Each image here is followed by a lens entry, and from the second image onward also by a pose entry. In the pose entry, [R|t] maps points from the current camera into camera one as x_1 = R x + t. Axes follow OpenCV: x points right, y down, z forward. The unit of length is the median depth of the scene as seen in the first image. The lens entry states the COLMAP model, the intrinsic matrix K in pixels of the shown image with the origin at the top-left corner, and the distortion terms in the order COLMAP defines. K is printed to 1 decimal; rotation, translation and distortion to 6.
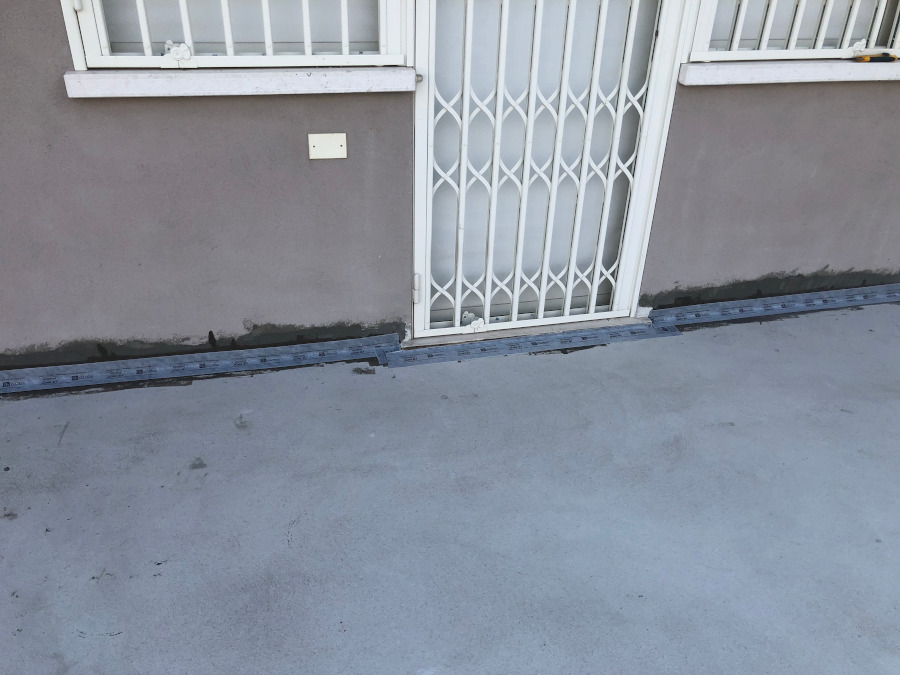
lens RADIAL K [[740.8, 0, 448.6], [0, 740.8, 338.3], [0, 0, 1]] dist [0.034439, -0.033218]
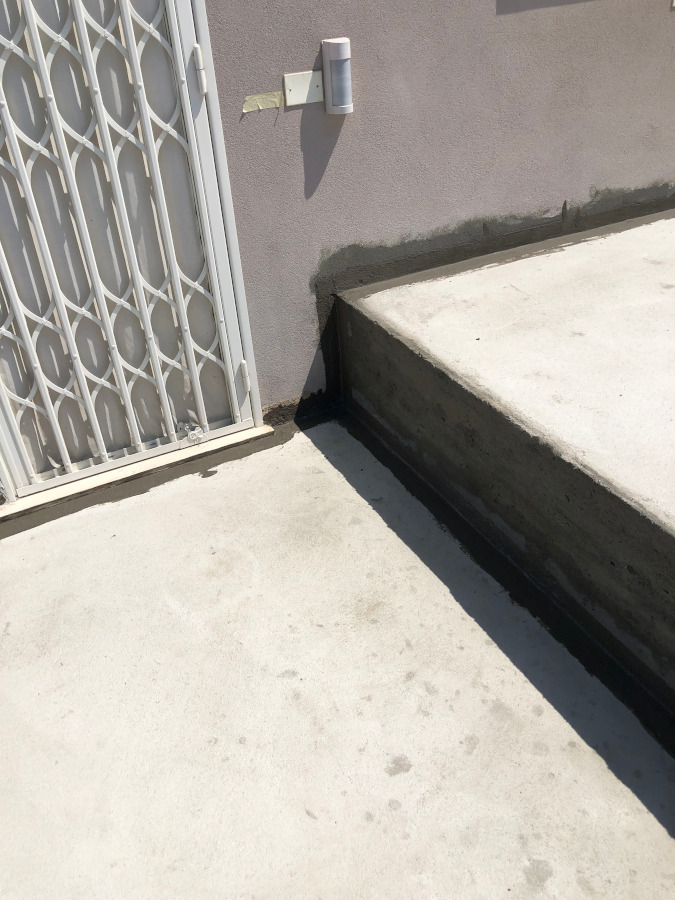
lens RADIAL K [[740.8, 0, 337.8], [0, 740.8, 449.3], [0, 0, 1]] dist [0.034439, -0.033218]
pose [[0.965097, -0.201160, 0.167697, -0.881741], [0.193368, 0.979182, 0.061738, 0.209539], [-0.176625, -0.027156, 0.983904, -0.008640]]
